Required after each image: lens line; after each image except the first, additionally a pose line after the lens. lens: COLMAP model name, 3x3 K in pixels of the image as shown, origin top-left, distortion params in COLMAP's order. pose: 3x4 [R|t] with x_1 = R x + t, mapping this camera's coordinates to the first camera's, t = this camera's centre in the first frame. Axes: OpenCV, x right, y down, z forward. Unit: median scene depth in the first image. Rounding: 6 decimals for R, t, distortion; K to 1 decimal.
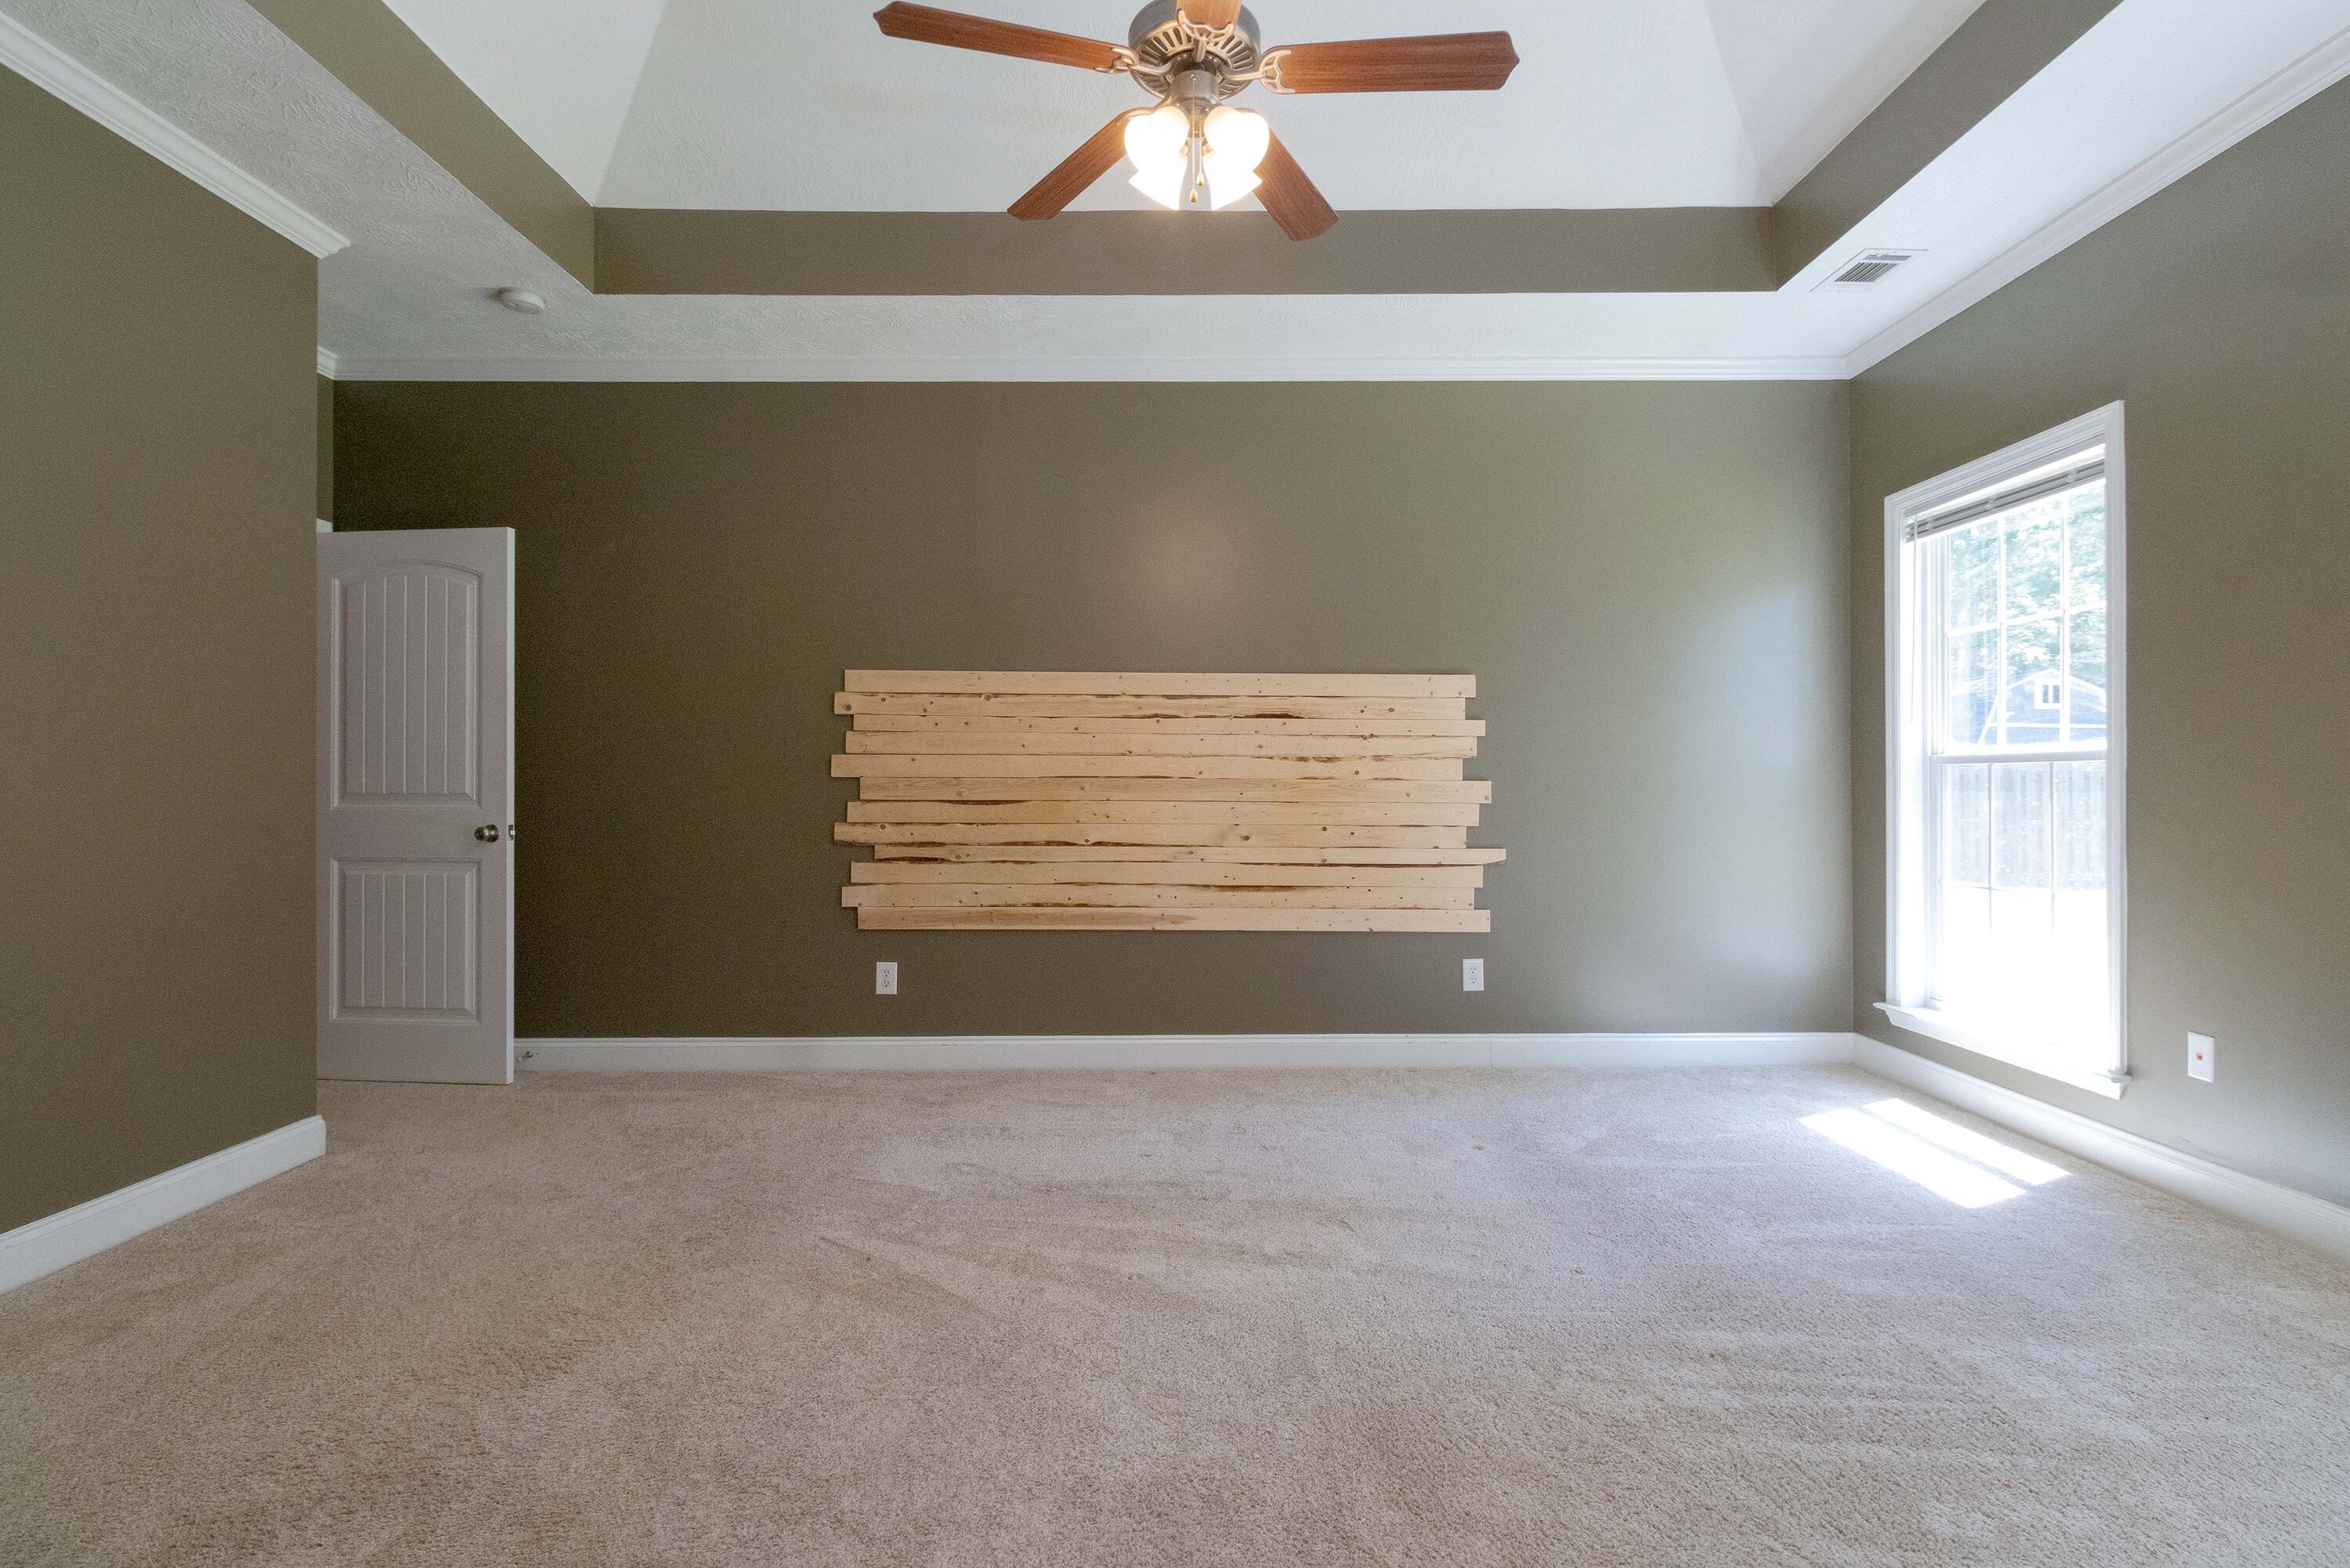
lens RADIAL K [[1098.8, 0, 1175.0], [0, 1098.8, 784.0], [0, 0, 1]] dist [0.001800, 0.000557]
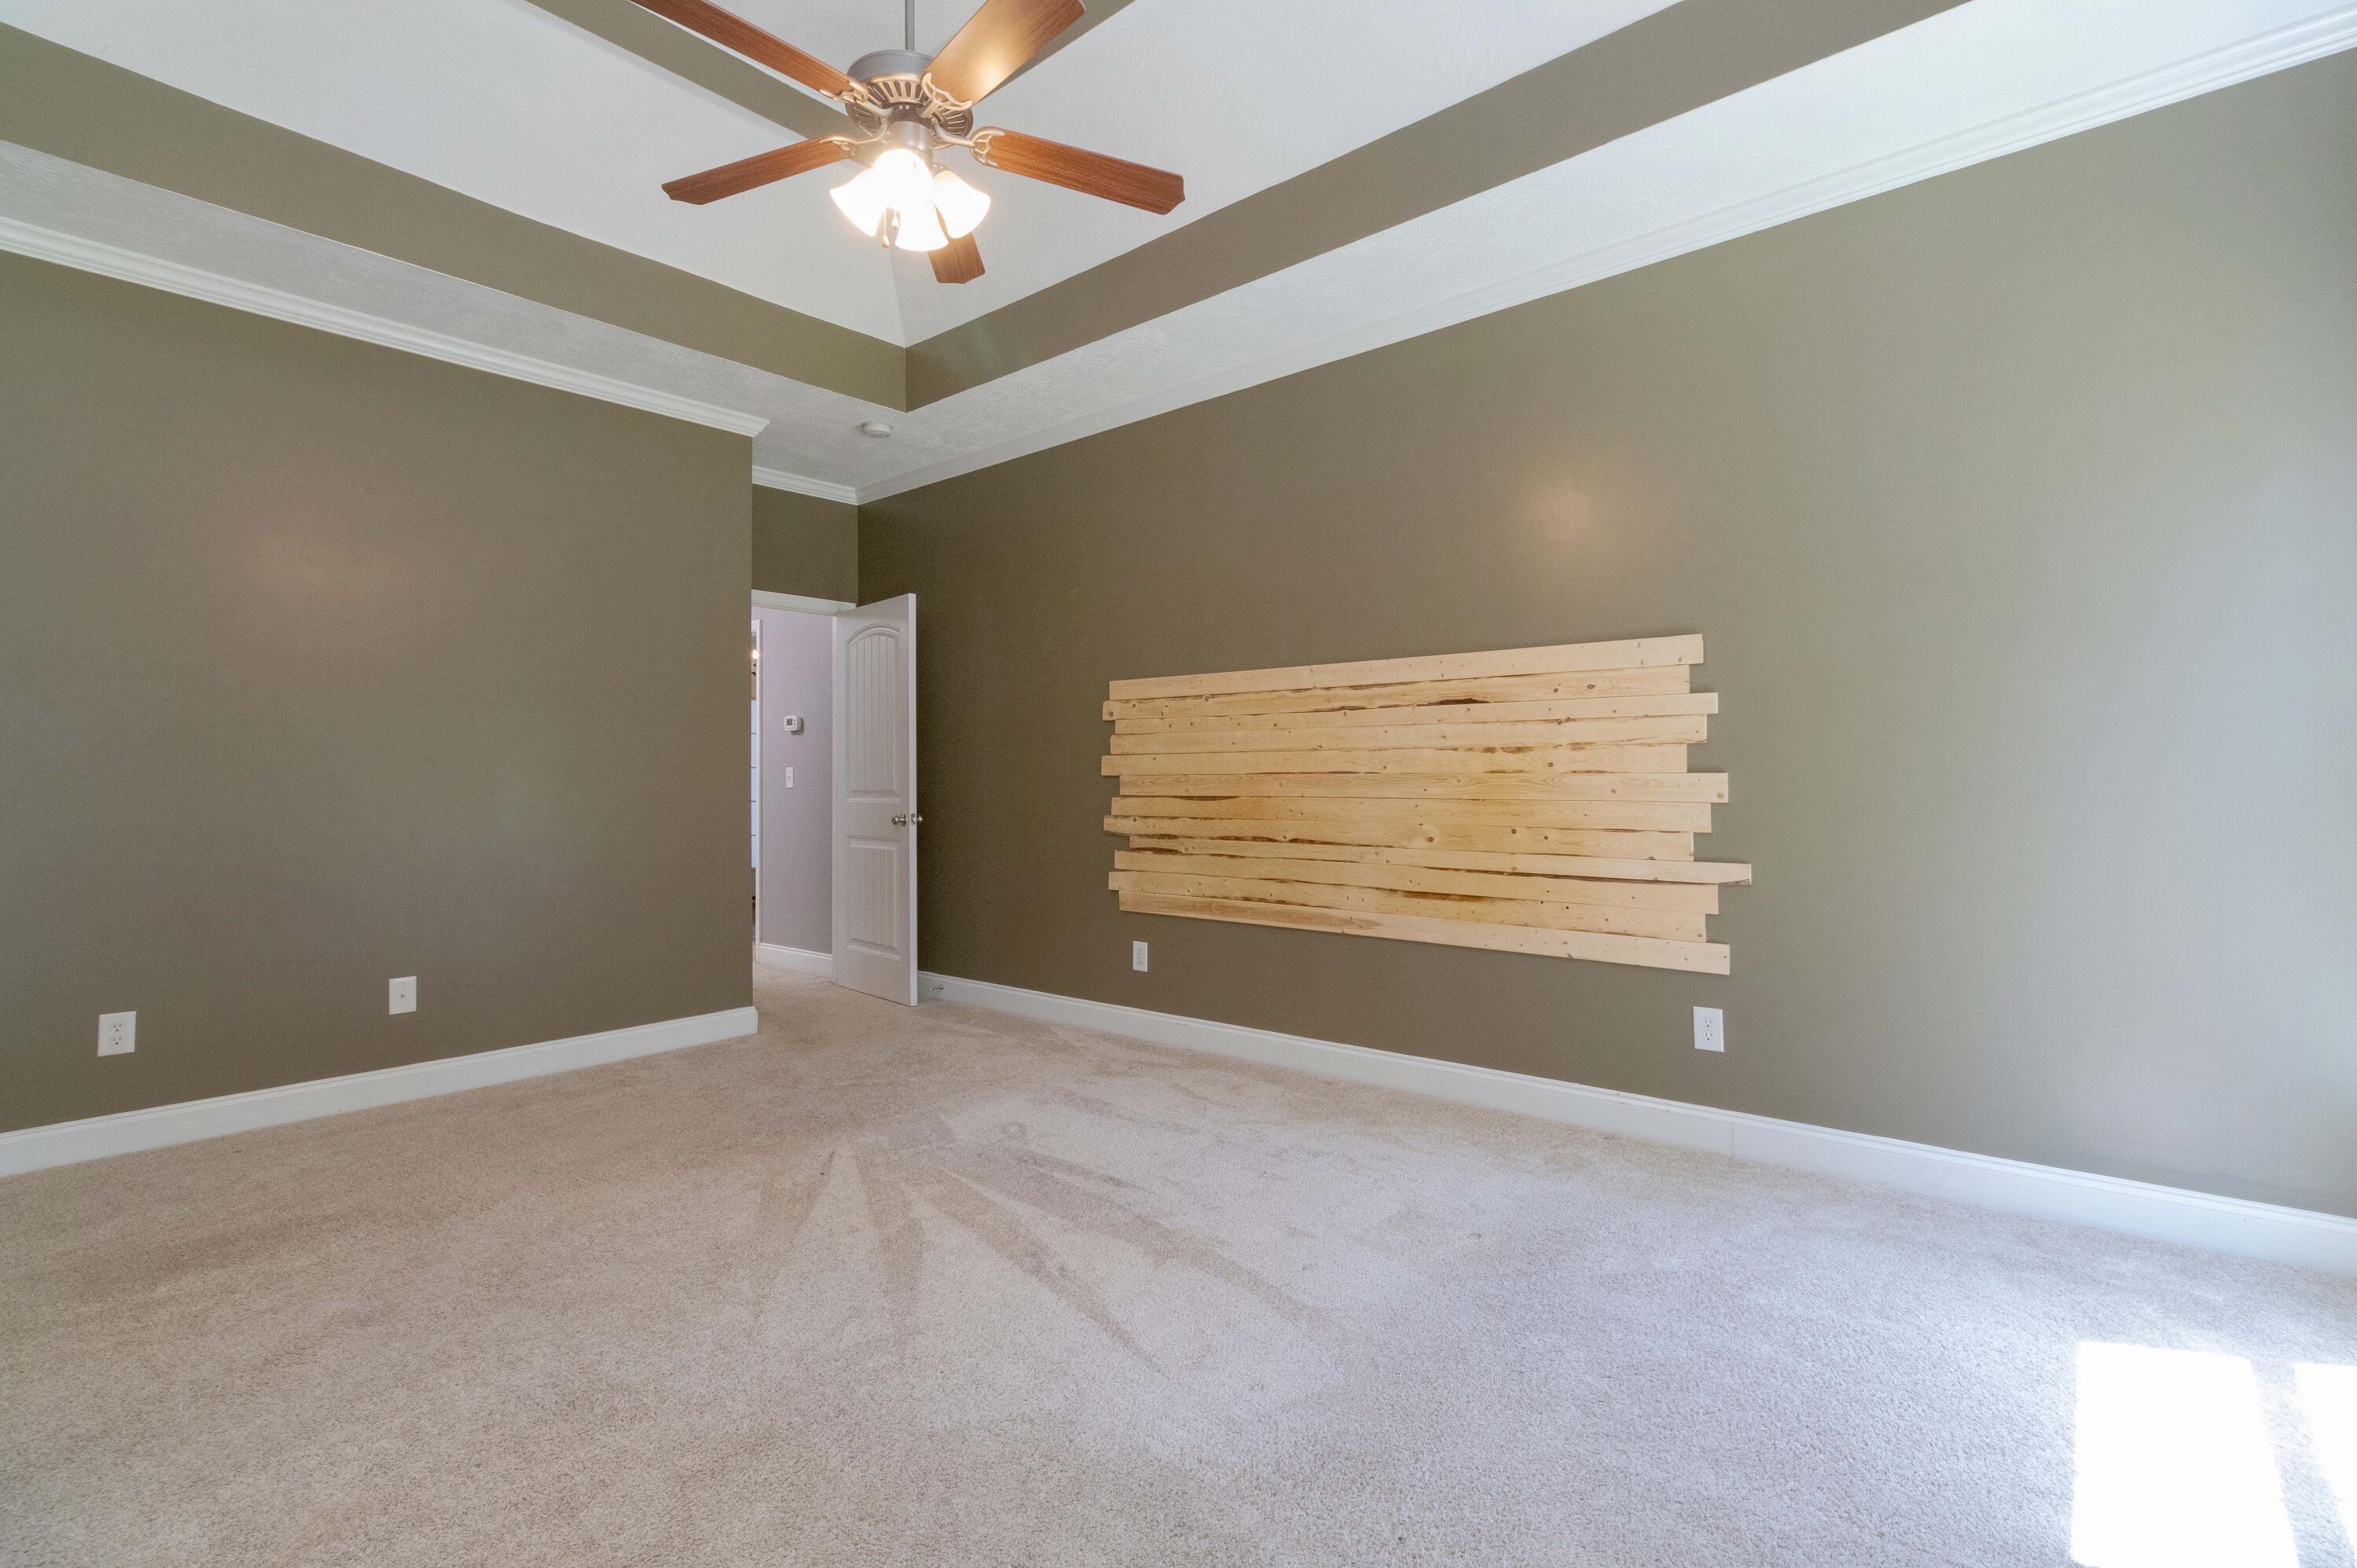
lens RADIAL K [[1063.9, 0, 1179.7], [0, 1063.9, 759.0], [0, 0, 1]] dist [-0.003049, -0.000158]
pose [[0.765221, -0.019107, -0.643484, 0.467711], [0.009669, 0.999788, -0.018188, -0.002575], [0.643695, 0.007696, 0.765244, 0.203676]]
